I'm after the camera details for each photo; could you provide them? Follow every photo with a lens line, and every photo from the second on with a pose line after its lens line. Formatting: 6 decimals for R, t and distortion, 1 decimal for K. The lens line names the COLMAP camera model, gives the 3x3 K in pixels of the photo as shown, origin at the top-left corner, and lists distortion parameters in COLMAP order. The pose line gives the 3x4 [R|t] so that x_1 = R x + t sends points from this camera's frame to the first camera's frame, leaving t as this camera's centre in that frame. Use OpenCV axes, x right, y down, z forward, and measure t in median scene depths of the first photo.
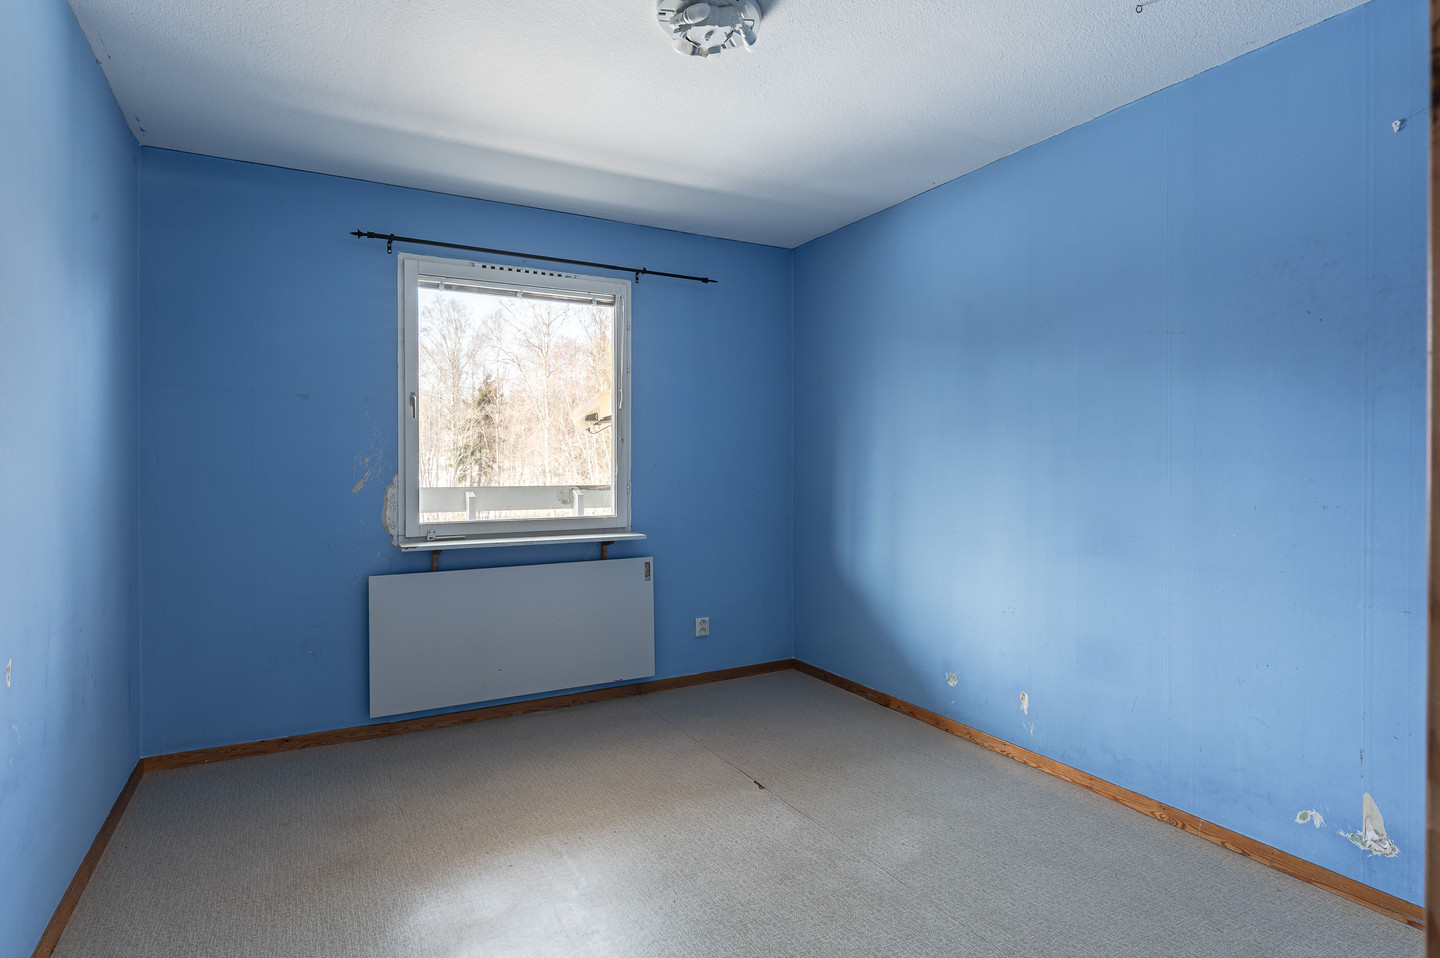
lens RADIAL K [[735.6, 0, 718.5], [0, 735.6, 476.3], [0, 0, 1]] dist [-0.019089, 0.000054]
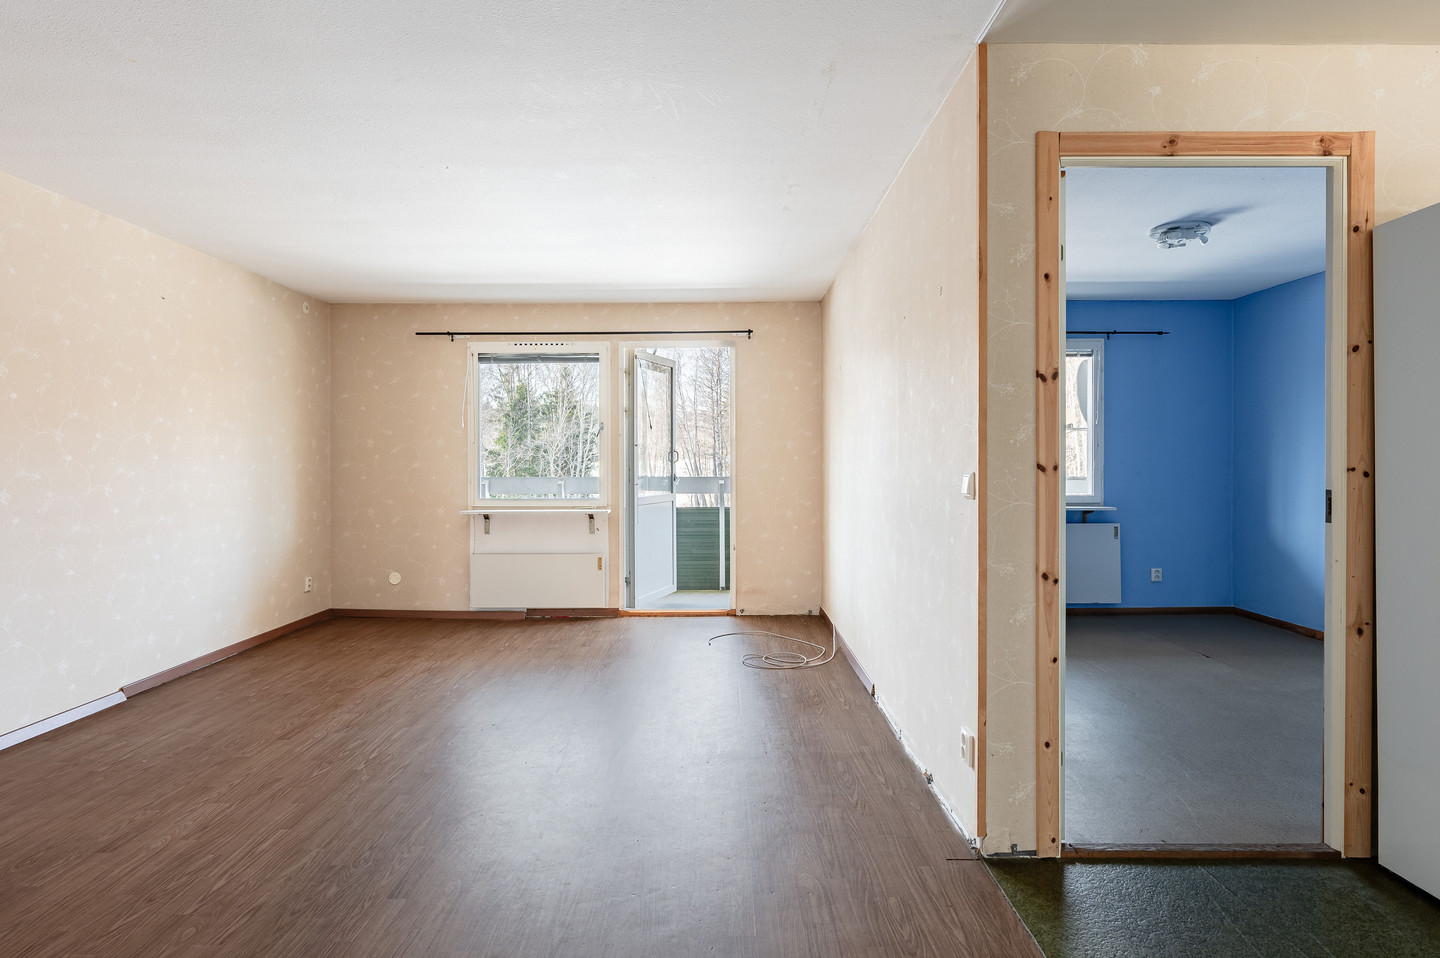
lens RADIAL K [[735.6, 0, 724.1], [0, 735.6, 465.6], [0, 0, 1]] dist [-0.019089, 0.000054]
pose [[0.871112, 0.004078, -0.491067, -0.061026], [-0.008455, 0.999942, -0.006694, 0.009677], [0.491011, 0.009984, 0.871096, -0.684987]]
